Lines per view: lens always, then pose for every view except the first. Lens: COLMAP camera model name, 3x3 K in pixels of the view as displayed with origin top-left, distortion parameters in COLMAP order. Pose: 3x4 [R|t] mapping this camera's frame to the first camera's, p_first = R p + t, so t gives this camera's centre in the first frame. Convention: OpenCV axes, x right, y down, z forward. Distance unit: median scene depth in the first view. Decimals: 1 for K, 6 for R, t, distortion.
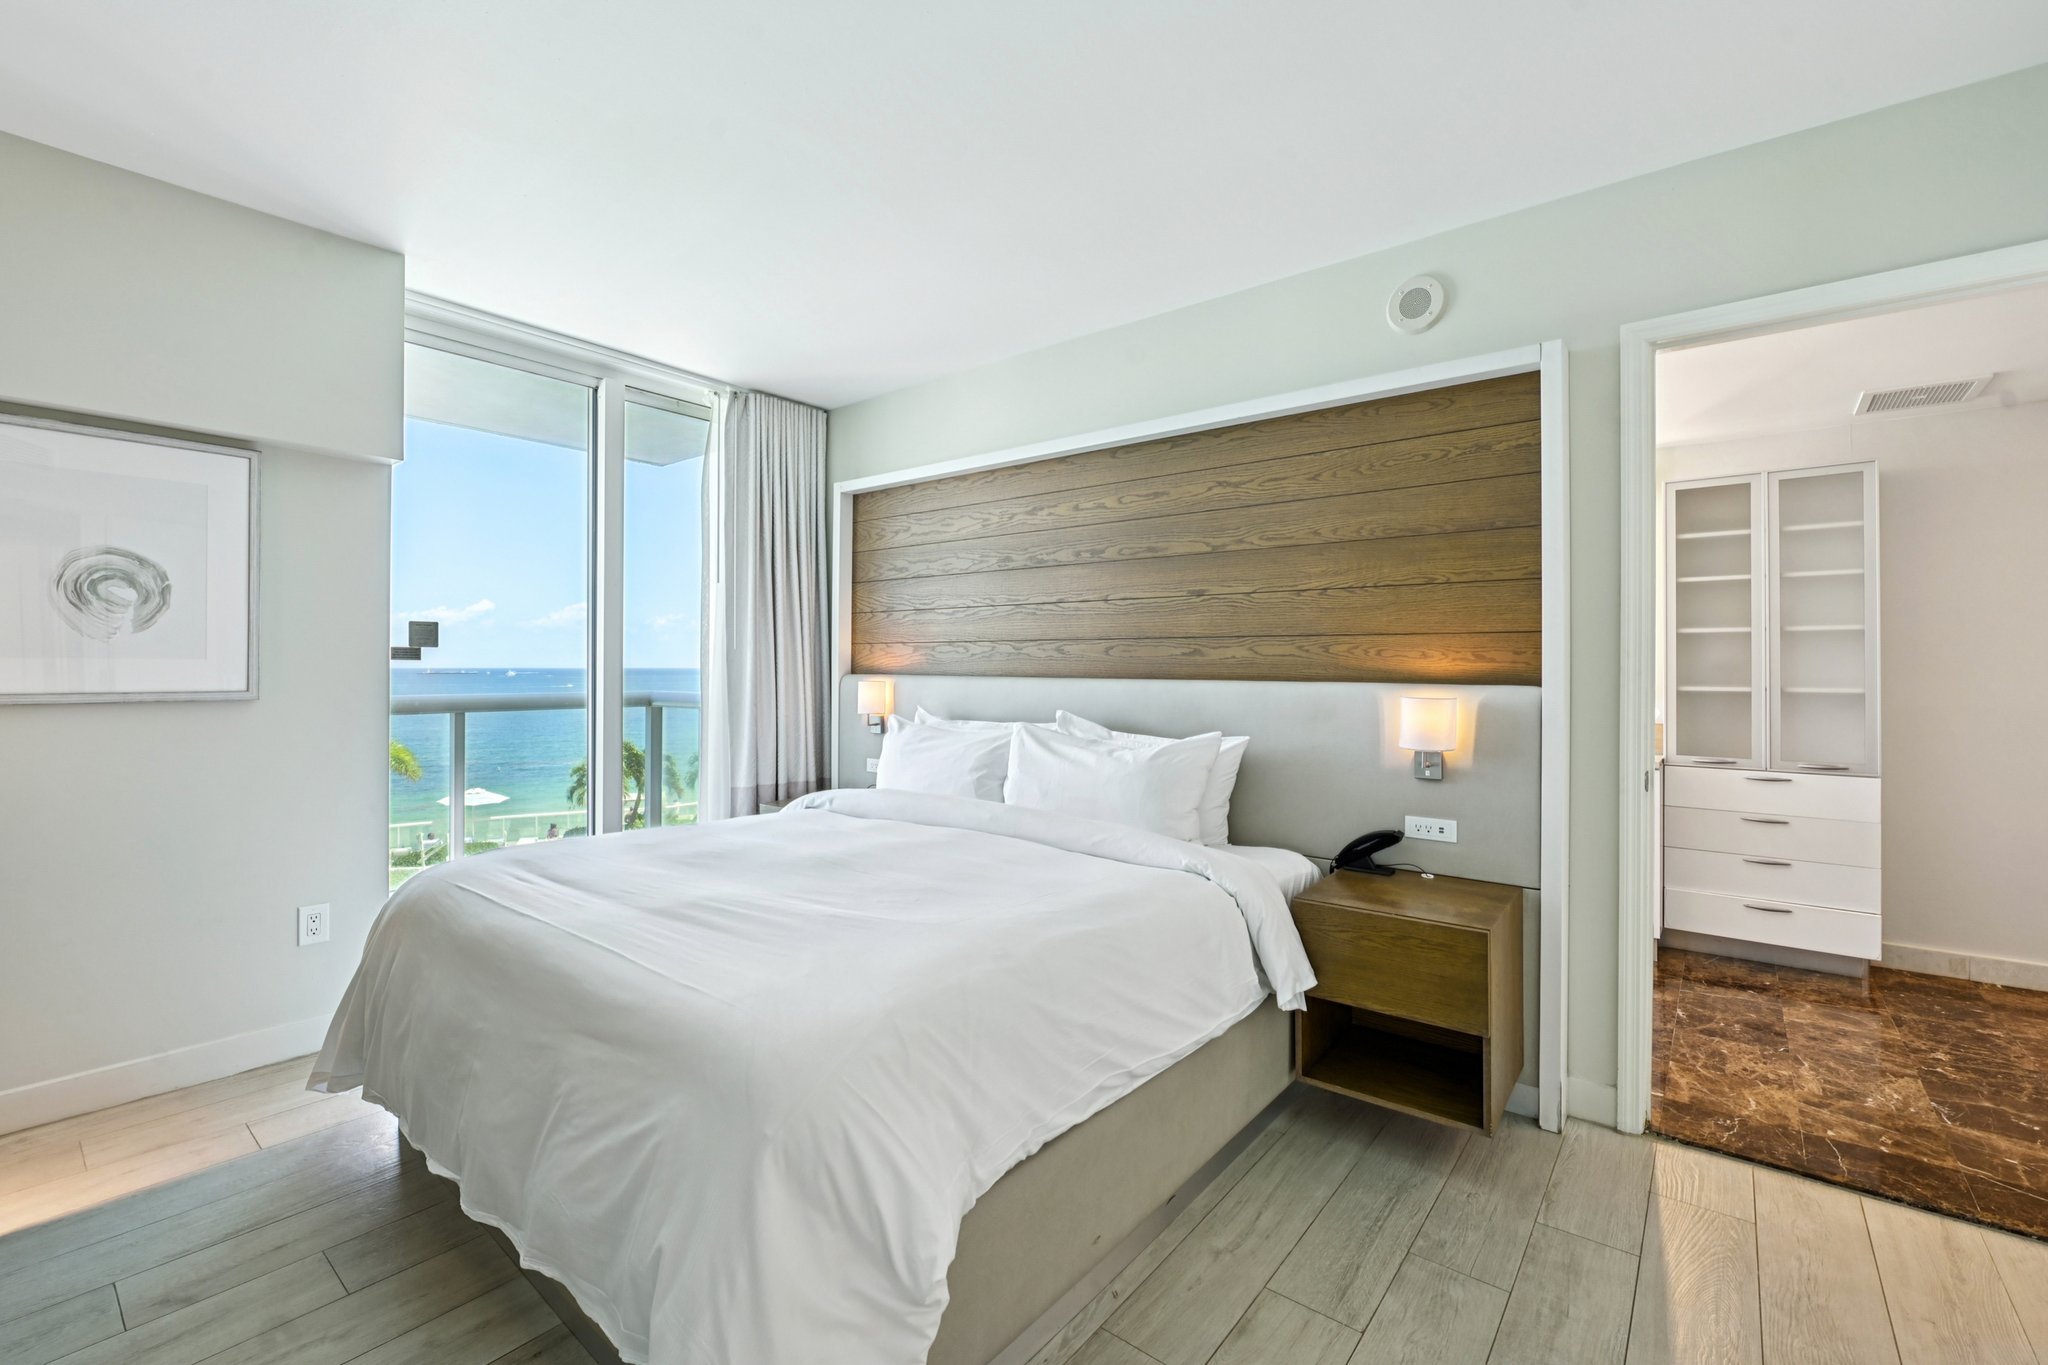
lens RADIAL K [[870.9, 0, 1037.8], [0, 870.9, 670.7], [0, 0, 1]] dist [-0.008491, 0.000000]
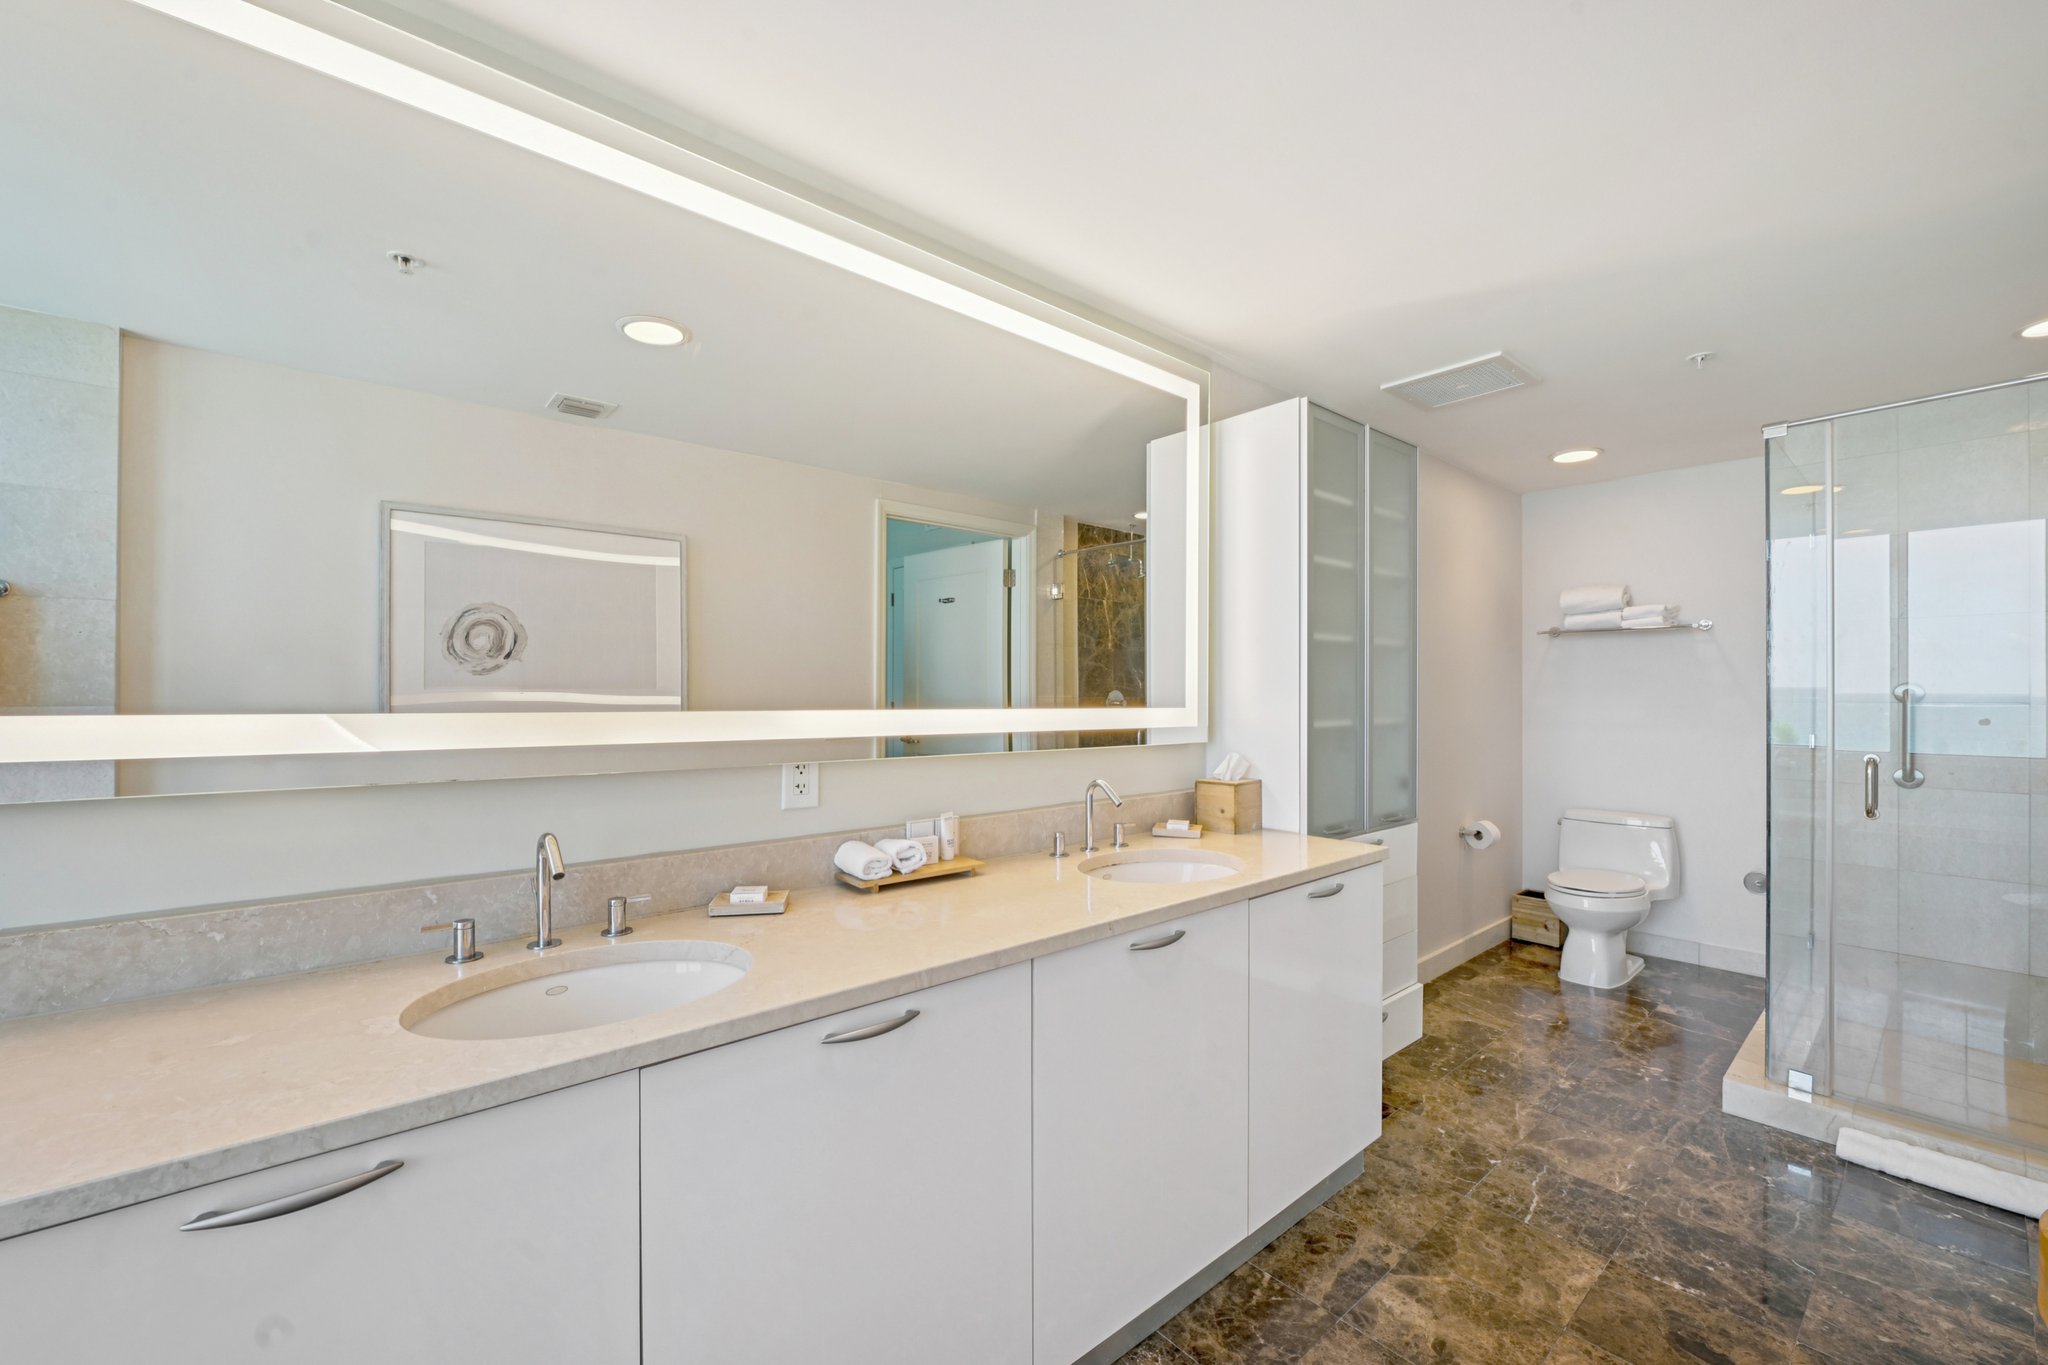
lens RADIAL K [[820.7, 0, 1010.3], [0, 820.7, 687.2], [0, 0, 1]] dist [-0.006307, -0.000735]
pose [[0.198727, 0.003275, 0.980049, 0.159244], [0.002175, 0.999990, -0.003783, -0.004994], [-0.980052, 0.002884, 0.198718, 1.770734]]
